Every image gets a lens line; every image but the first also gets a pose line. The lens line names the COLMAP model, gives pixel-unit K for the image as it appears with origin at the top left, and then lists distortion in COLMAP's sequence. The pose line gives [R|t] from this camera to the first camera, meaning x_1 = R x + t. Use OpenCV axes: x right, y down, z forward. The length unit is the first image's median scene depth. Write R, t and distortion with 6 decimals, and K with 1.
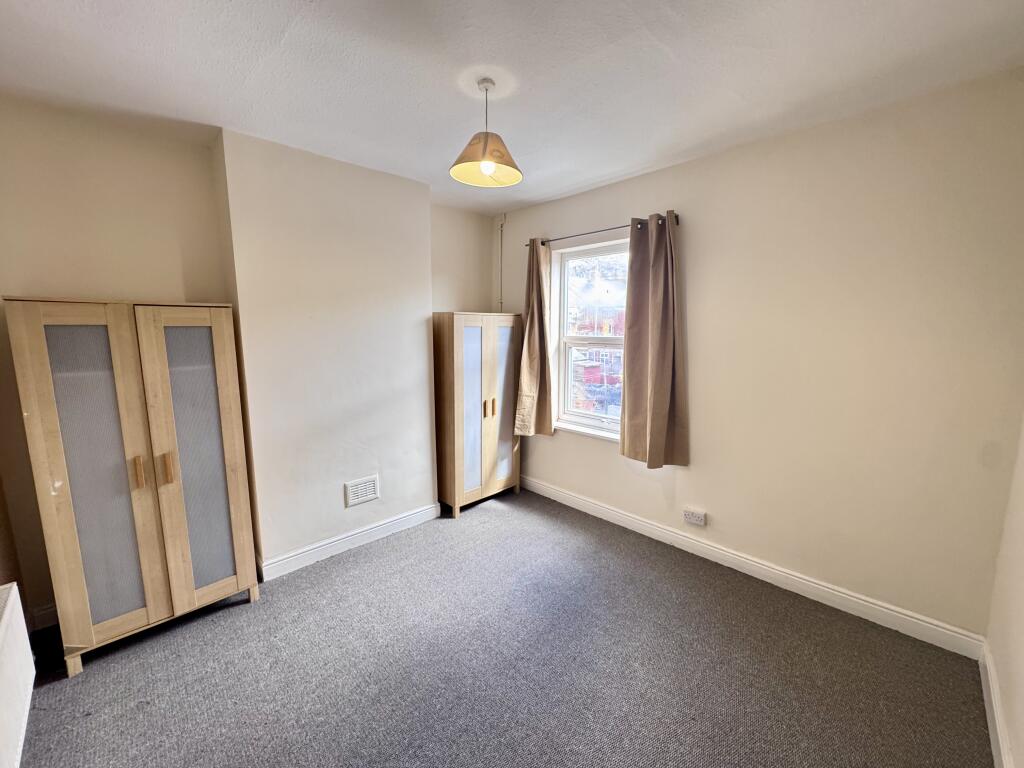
lens RADIAL K [[409.7, 0, 512.0], [0, 409.7, 384.0], [0, 0, 1]] dist [0.000301, 0.000116]
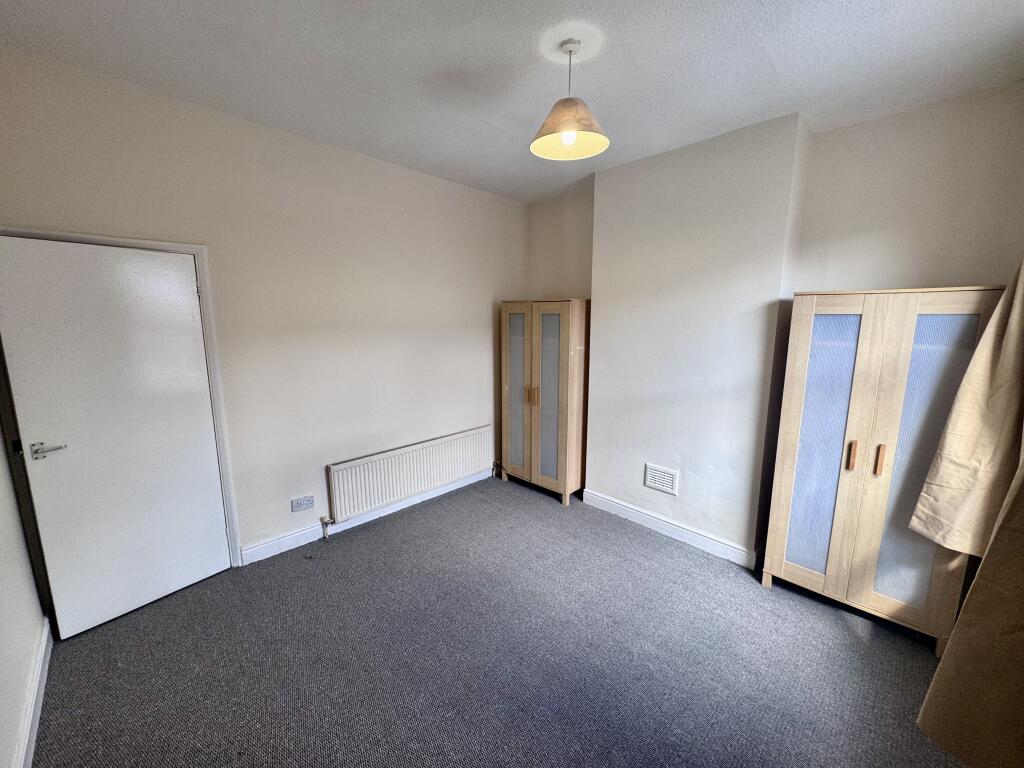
lens RADIAL K [[409.7, 0, 512.0], [0, 409.7, 384.0], [0, 0, 1]] dist [0.000301, 0.000116]
pose [[0.012237, 0.168327, -0.985655, 0.749713], [-0.142091, 0.976019, 0.164917, -0.102894], [0.989778, 0.138035, 0.035861, 0.737852]]
